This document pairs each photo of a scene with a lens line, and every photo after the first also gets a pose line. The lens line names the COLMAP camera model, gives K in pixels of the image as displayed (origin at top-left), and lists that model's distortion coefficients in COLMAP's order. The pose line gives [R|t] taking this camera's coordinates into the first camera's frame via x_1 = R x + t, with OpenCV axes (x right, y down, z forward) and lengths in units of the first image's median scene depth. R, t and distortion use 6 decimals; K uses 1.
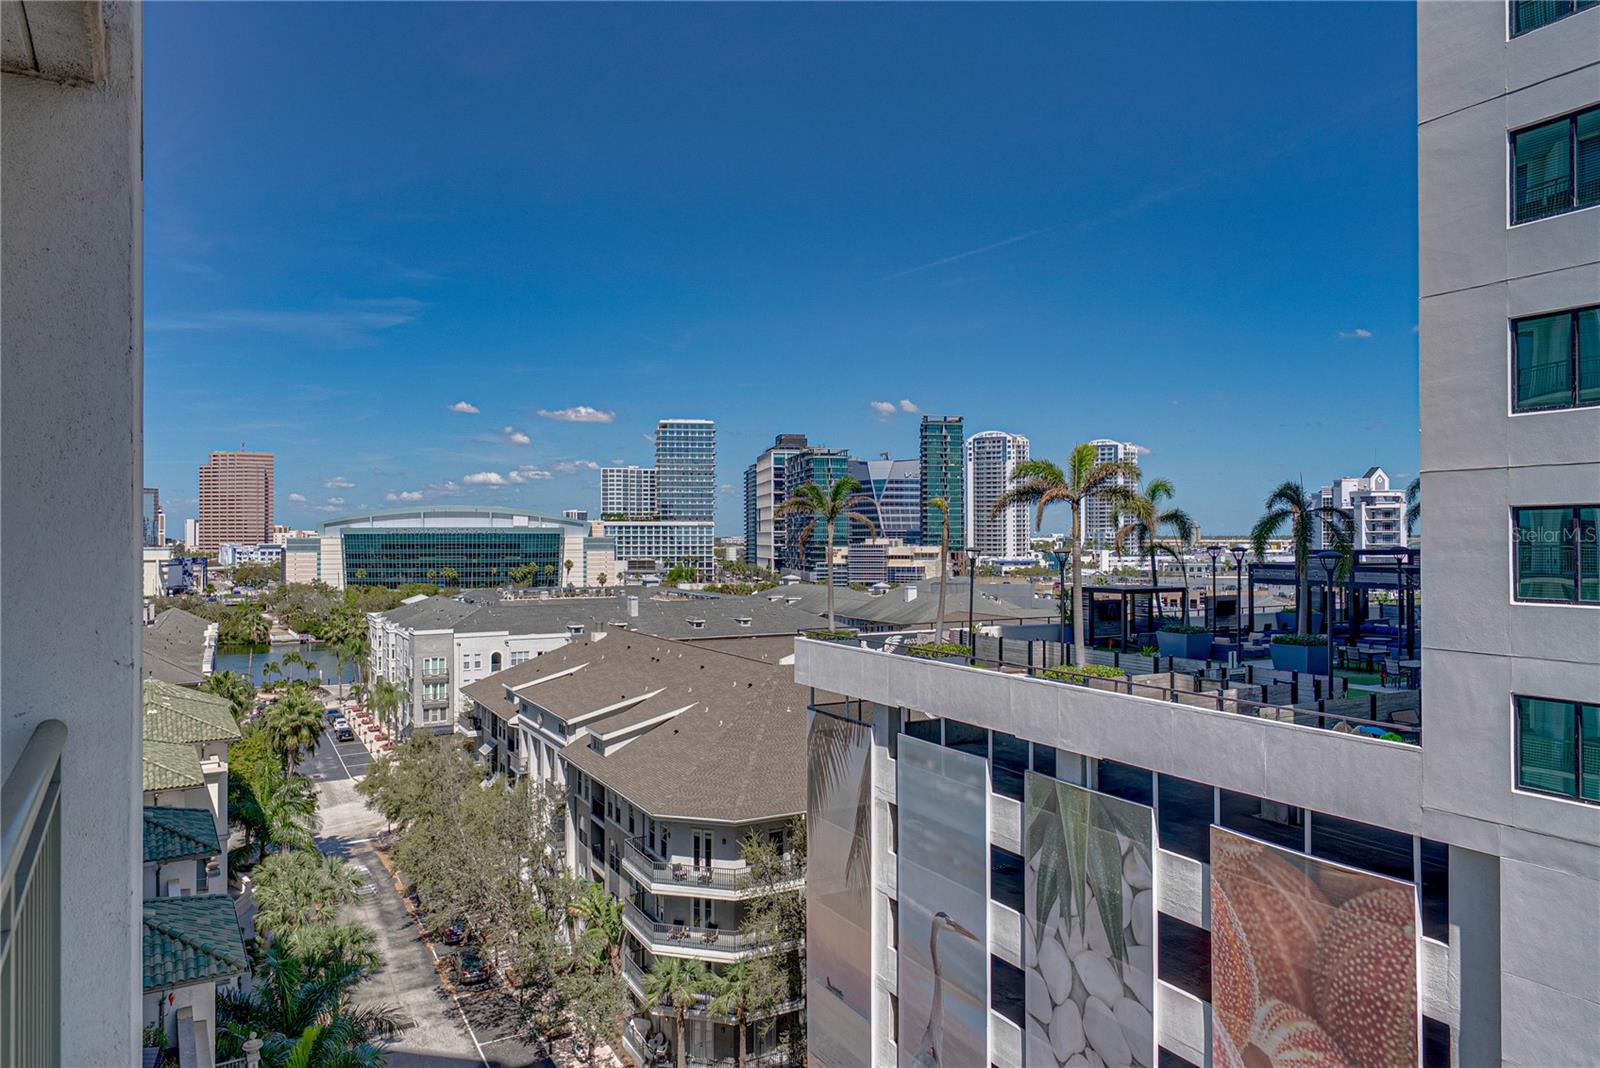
lens RADIAL K [[1040.2, 0, 795.4], [0, 1040.2, 529.7], [0, 0, 1]] dist [-0.021651, 0.014481]
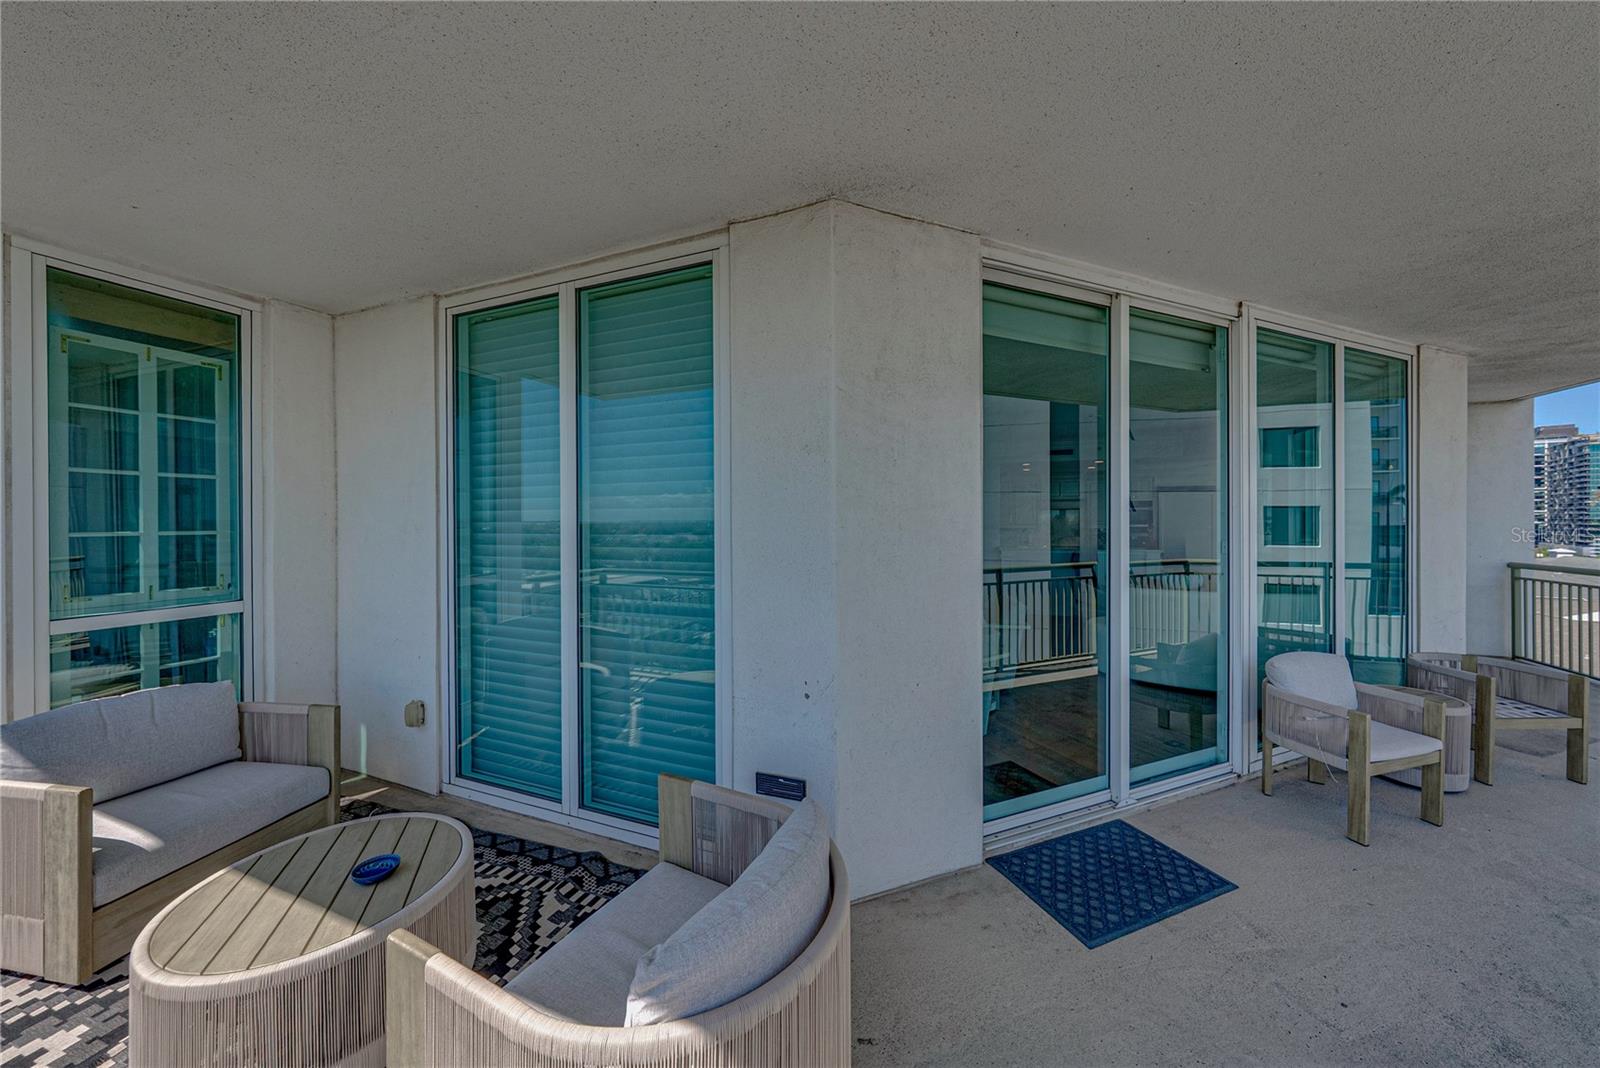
lens RADIAL K [[548.6, 0, 806.4], [0, 548.6, 519.6], [0, 0, 1]] dist [-0.004631, 0.001136]
pose [[0.588344, 0.002004, -0.808608, -0.039097], [0.007716, 0.999937, 0.008092, -0.001336], [0.808574, -0.011000, 0.588292, -0.154595]]
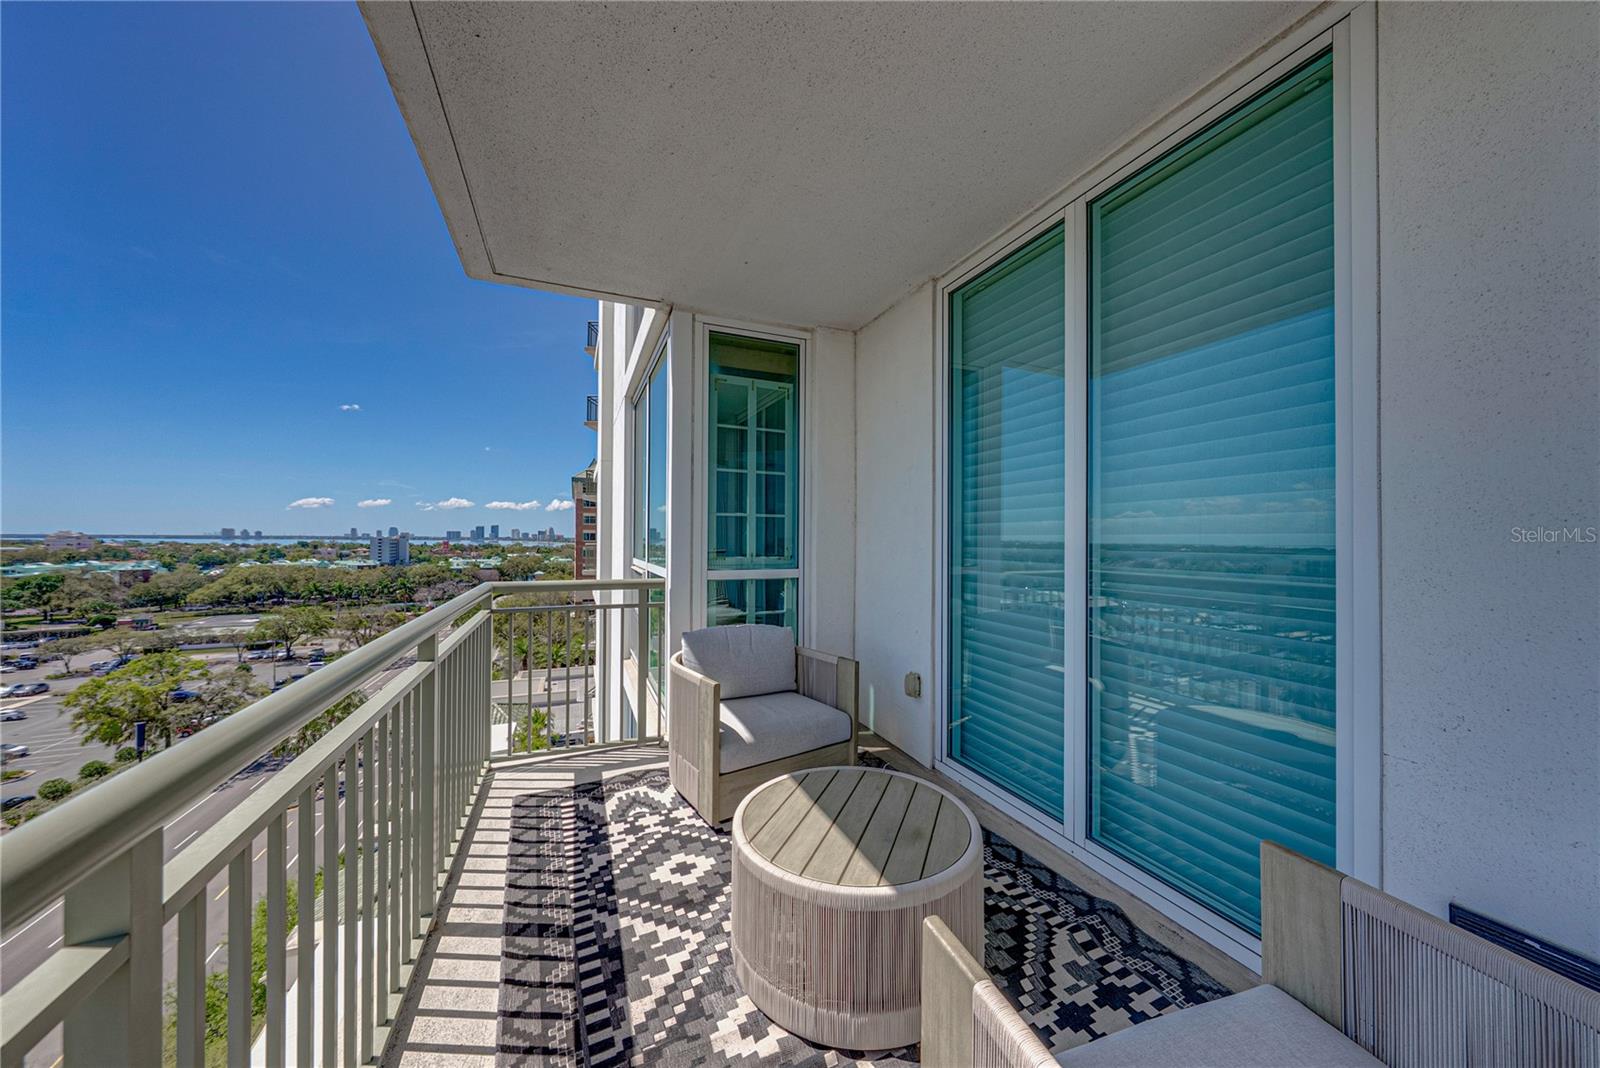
lens RADIAL K [[548.6, 0, 803.6], [0, 548.6, 533.7], [0, 0, 1]] dist [-0.004631, 0.001136]
pose [[-0.159837, -0.005734, -0.987127, -0.050725], [0.000140, 0.999983, -0.005831, 0.004104], [0.987143, -0.001070, -0.159834, -0.156926]]
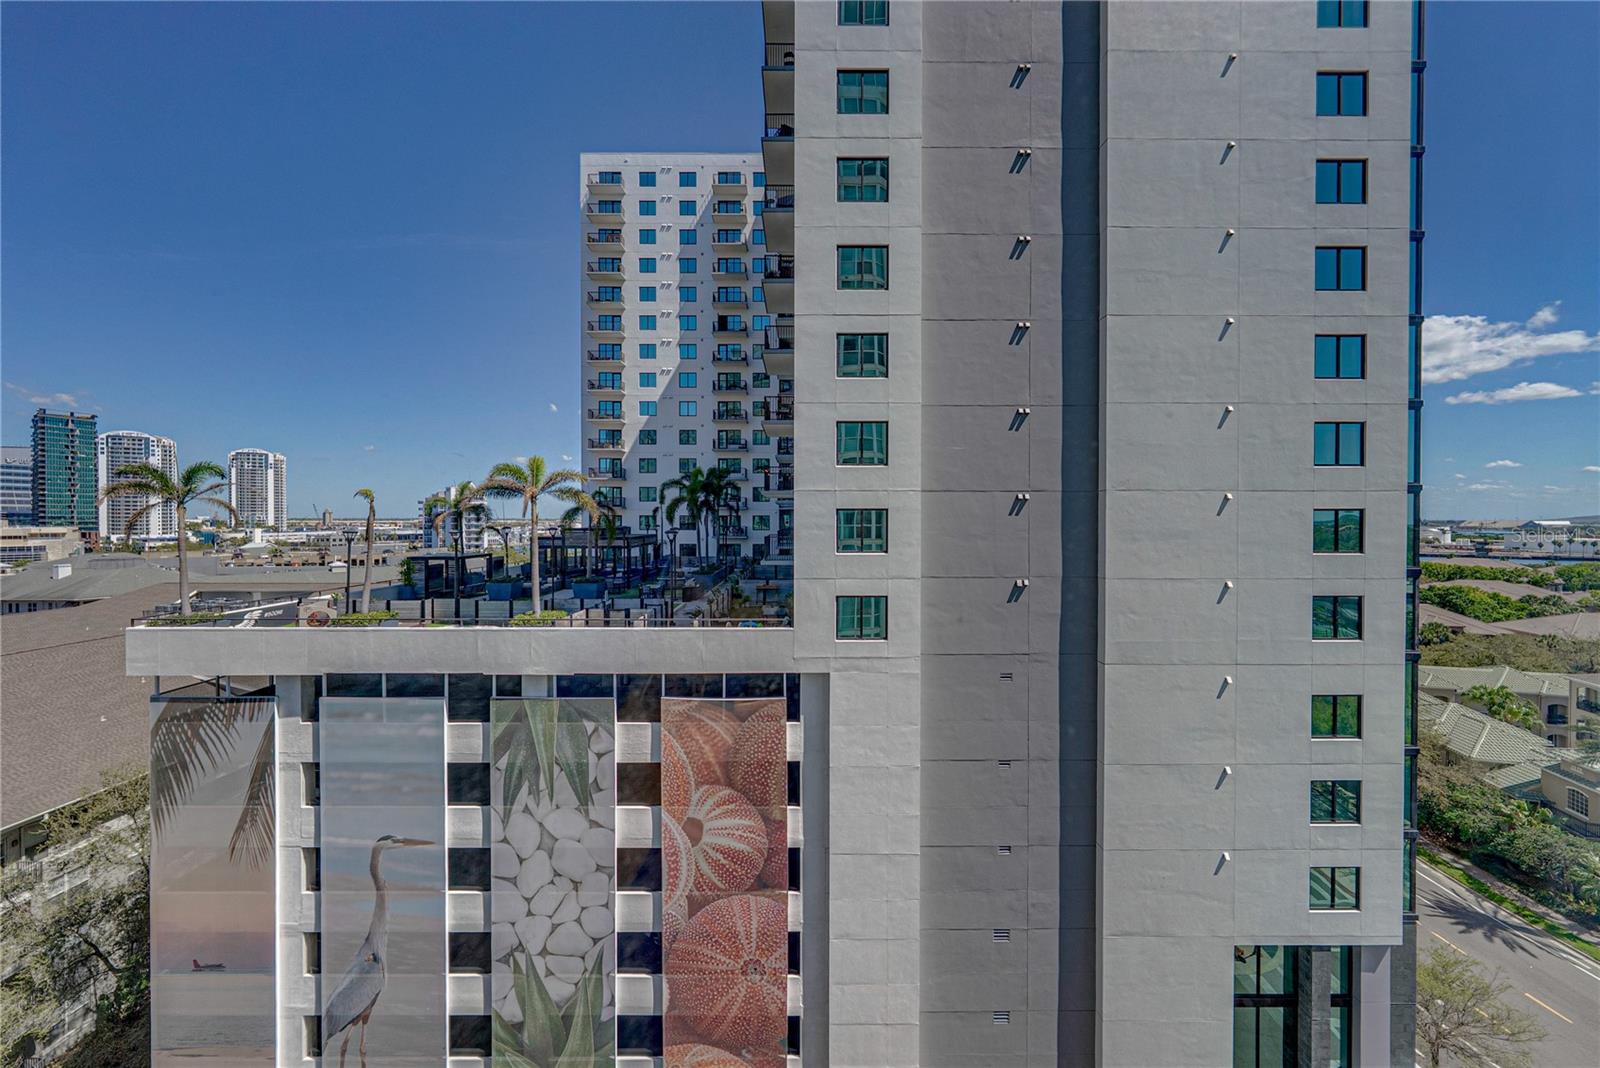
lens RADIAL K [[555.0, 0, 809.0], [0, 555.0, 522.2], [0, 0, 1]] dist [-0.003150, 0.000611]
pose [[0.472294, -0.002190, 0.881438, -0.127713], [-0.008306, 0.999941, 0.006935, -0.001082], [-0.881402, -0.010596, 0.472248, 0.182023]]
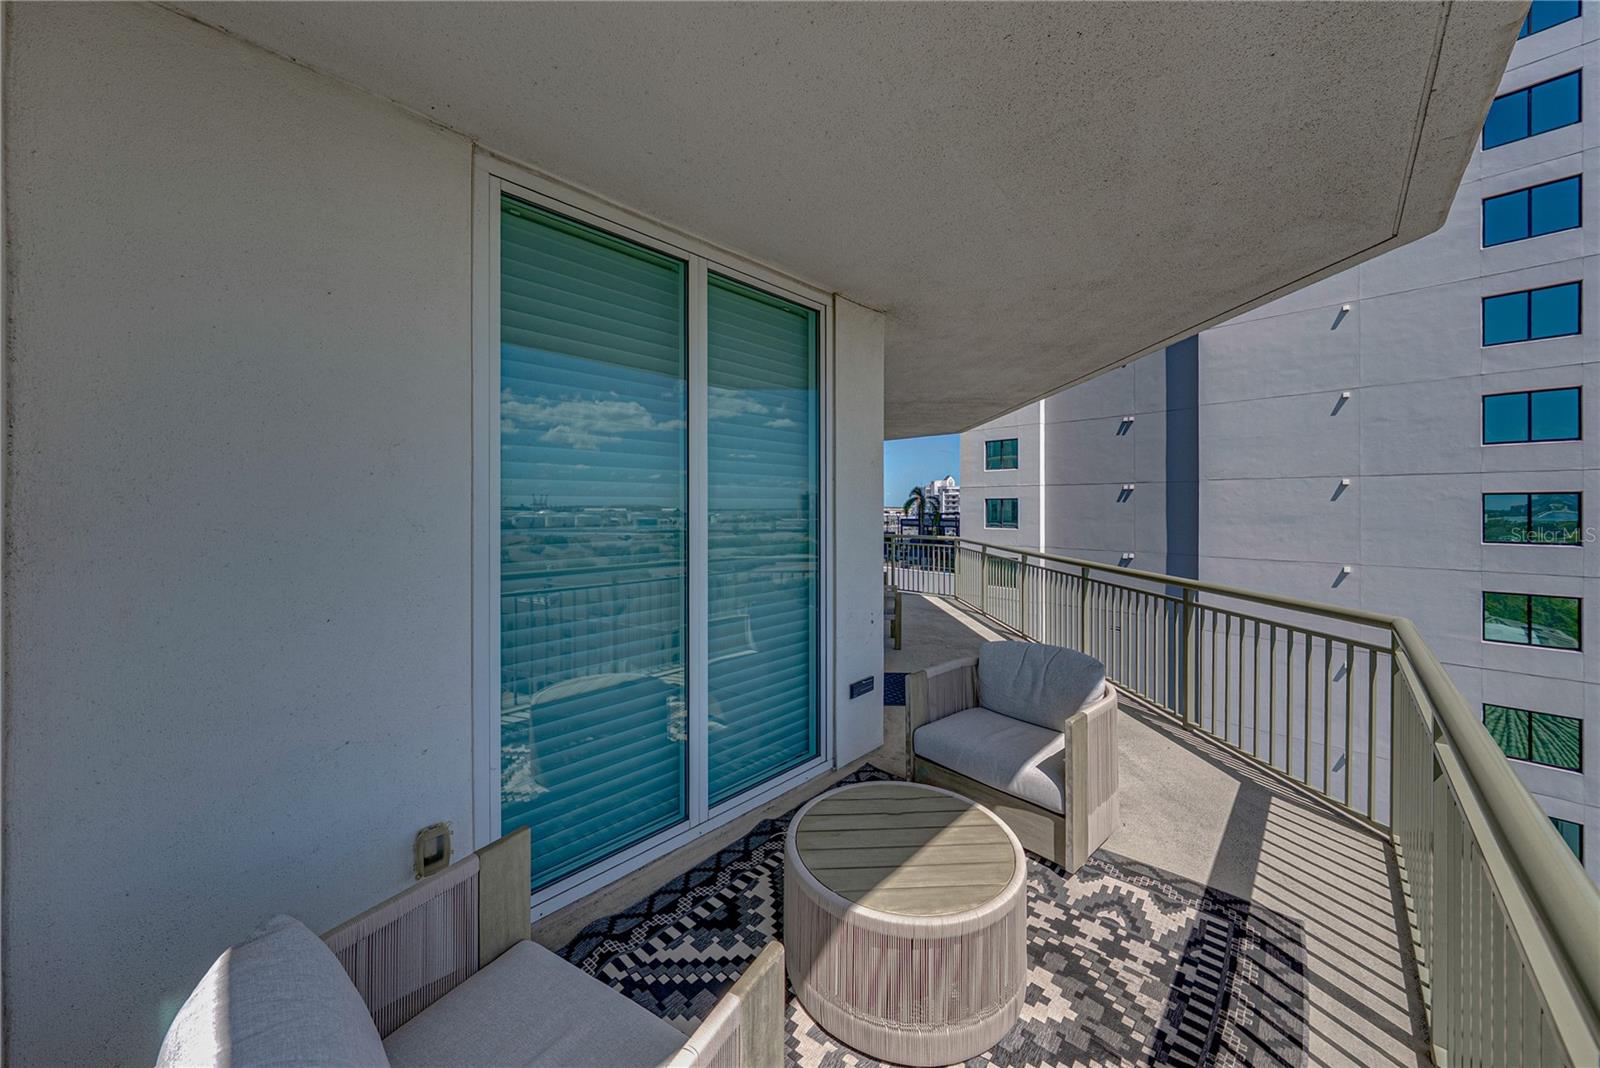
lens RADIAL K [[548.6, 0, 799.8], [0, 548.6, 504.7], [0, 0, 1]] dist [-0.004631, 0.001136]
pose [[0.969754, 0.004895, 0.244035, -0.111891], [-0.005537, 0.999983, 0.001946, -0.001690], [-0.244021, -0.003239, 0.969765, -0.200900]]
